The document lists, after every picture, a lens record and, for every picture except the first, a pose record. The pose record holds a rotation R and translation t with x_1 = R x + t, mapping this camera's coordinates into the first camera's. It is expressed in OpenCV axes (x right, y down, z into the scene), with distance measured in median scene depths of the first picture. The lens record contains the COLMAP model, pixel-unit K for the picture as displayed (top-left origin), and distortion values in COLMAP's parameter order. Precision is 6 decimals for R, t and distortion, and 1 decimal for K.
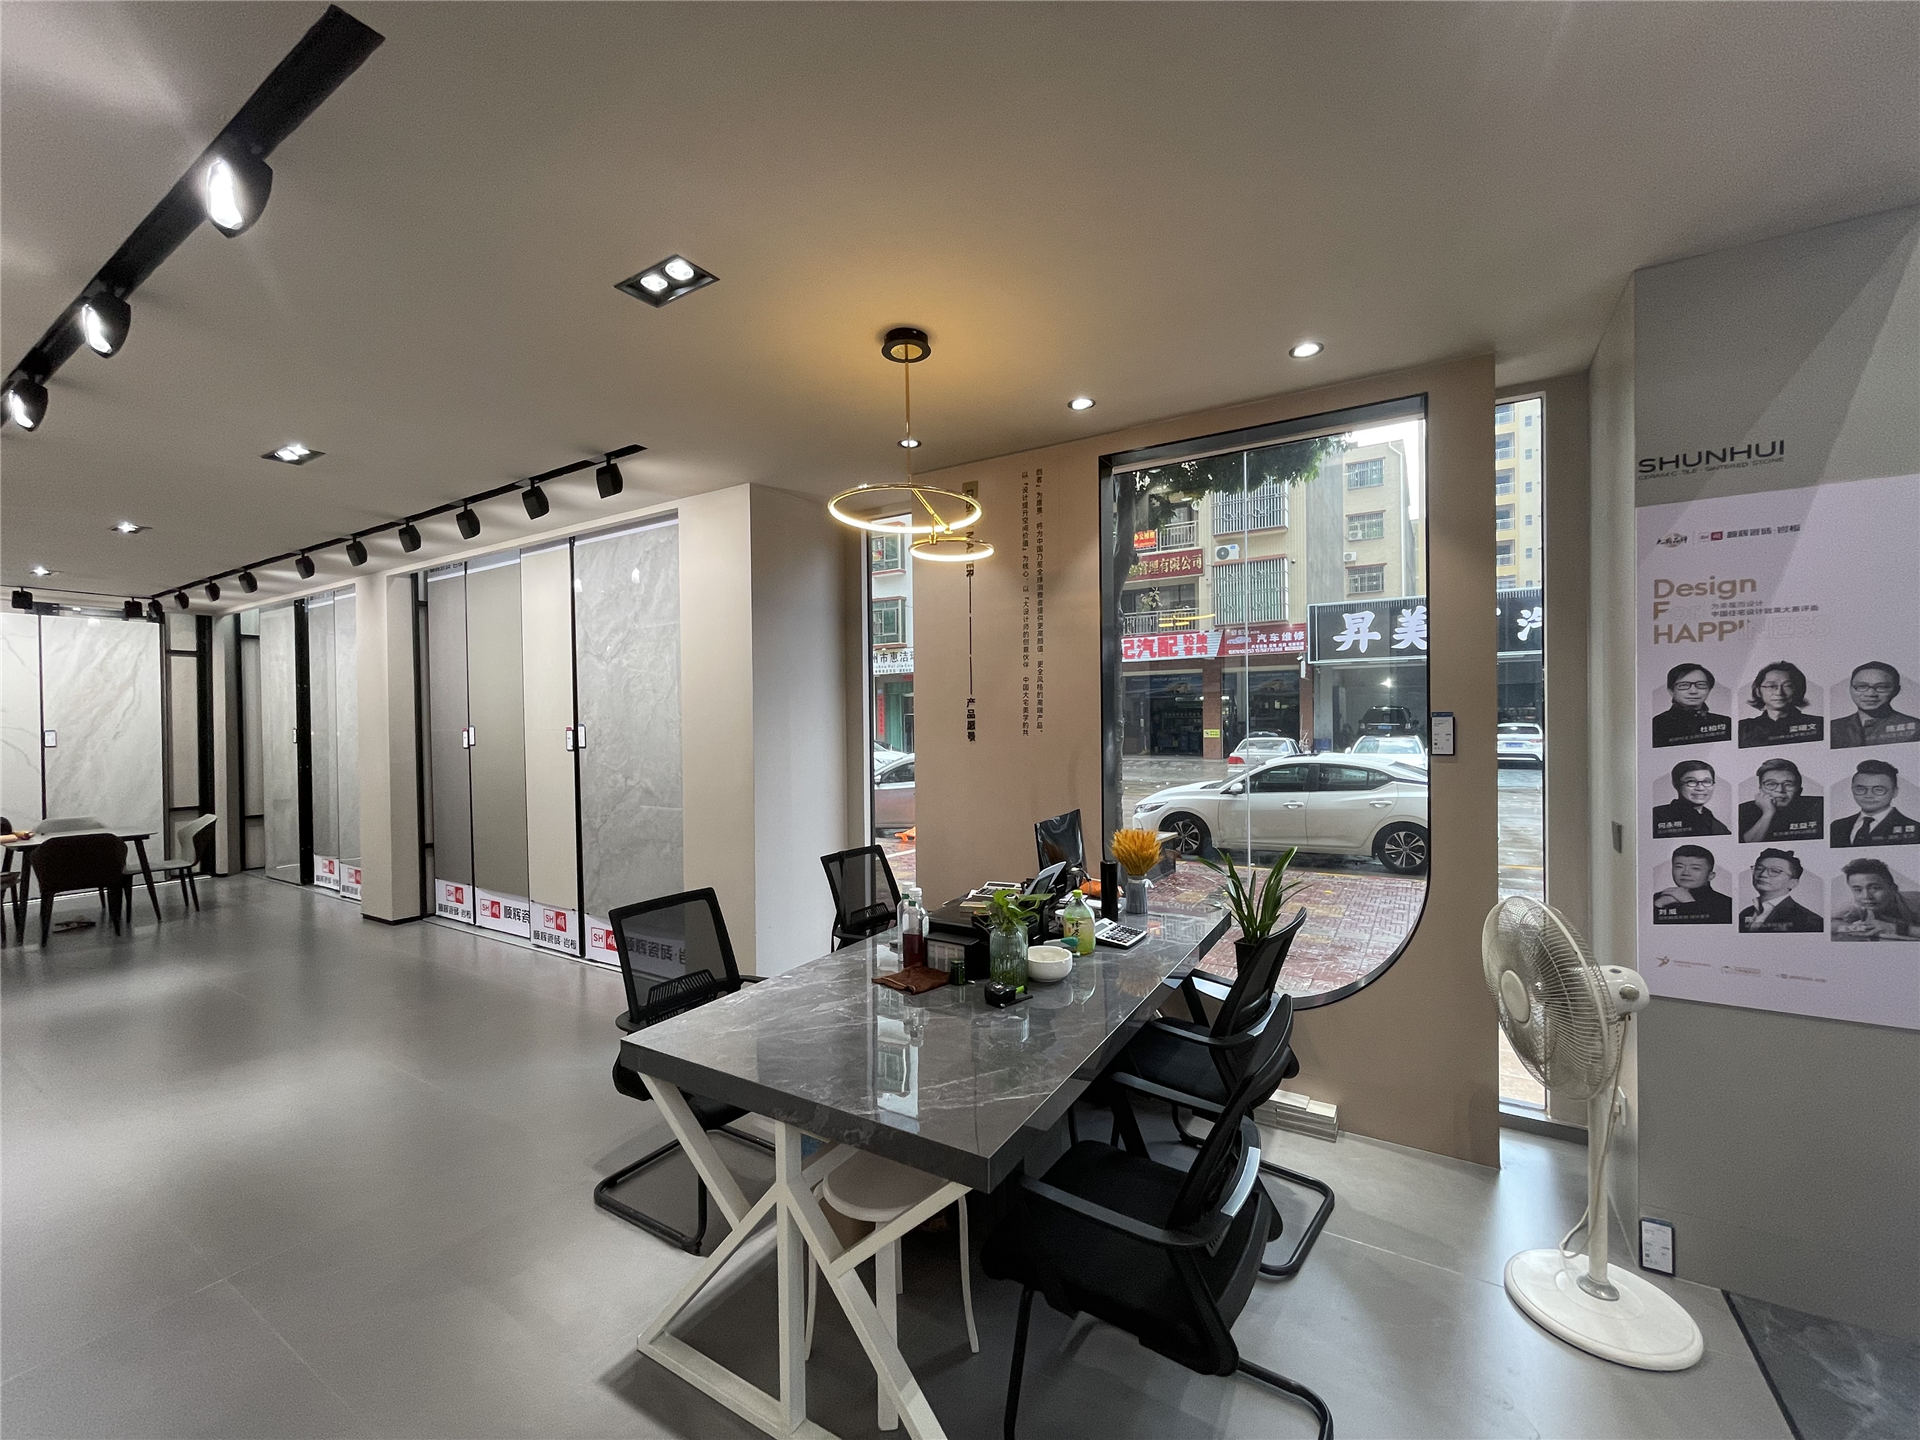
lens RADIAL K [[772.9, 0, 950.5], [0, 772.9, 726.0], [0, 0, 1]] dist [-0.003977, -0.000934]
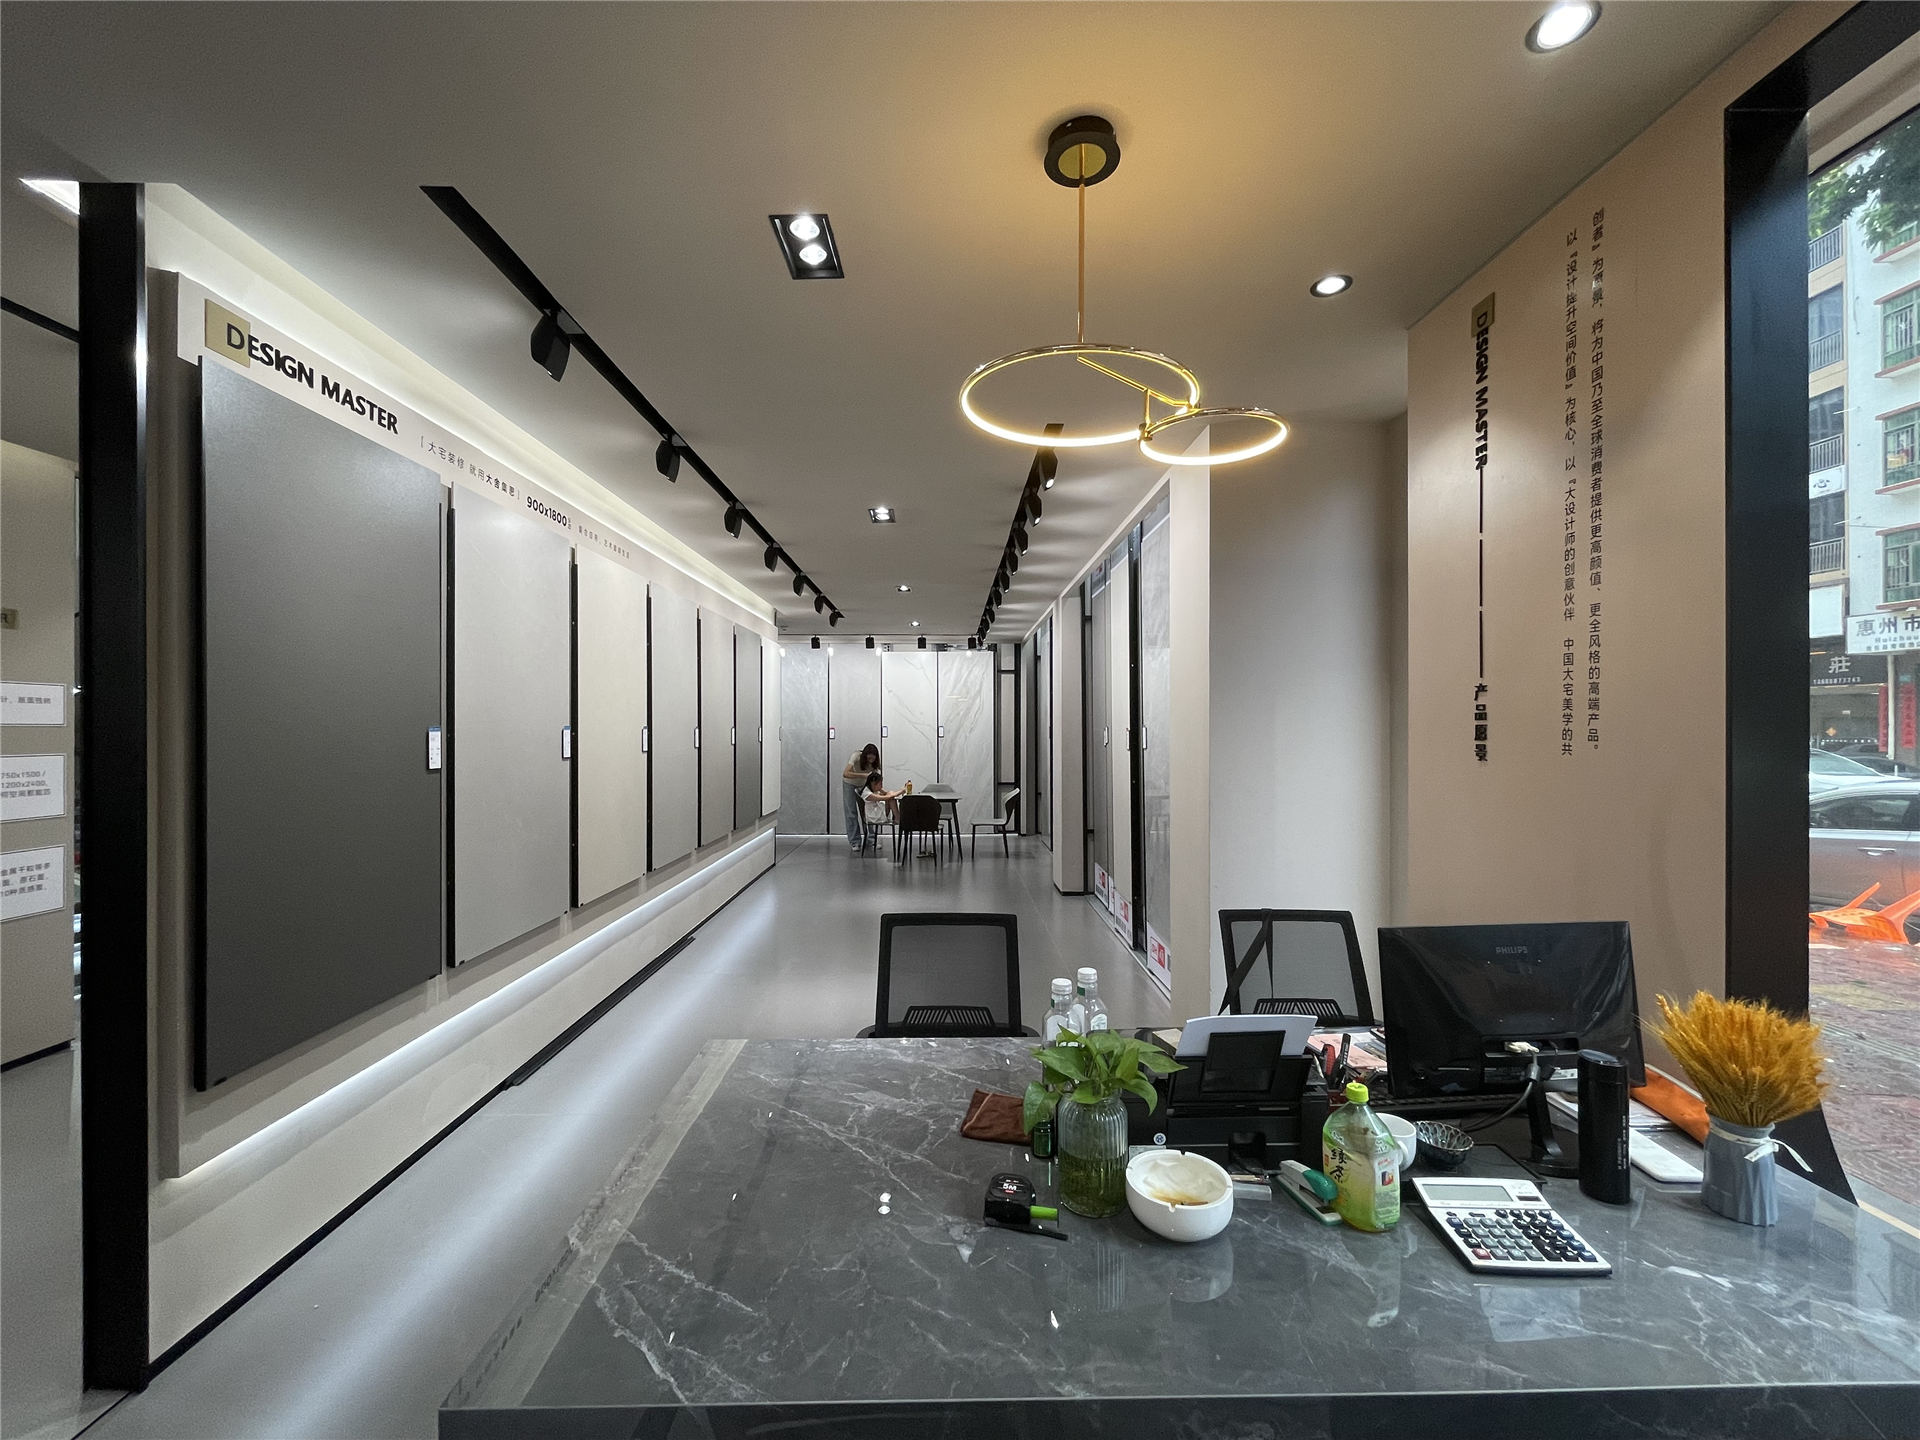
lens RADIAL K [[772.9, 0, 950.5], [0, 772.9, 726.0], [0, 0, 1]] dist [-0.003977, -0.000934]
pose [[0.529602, 0.010220, -0.848185, 0.298055], [-0.011455, 0.999922, 0.004896, -0.004153], [0.848169, 0.007123, 0.529678, 0.376697]]
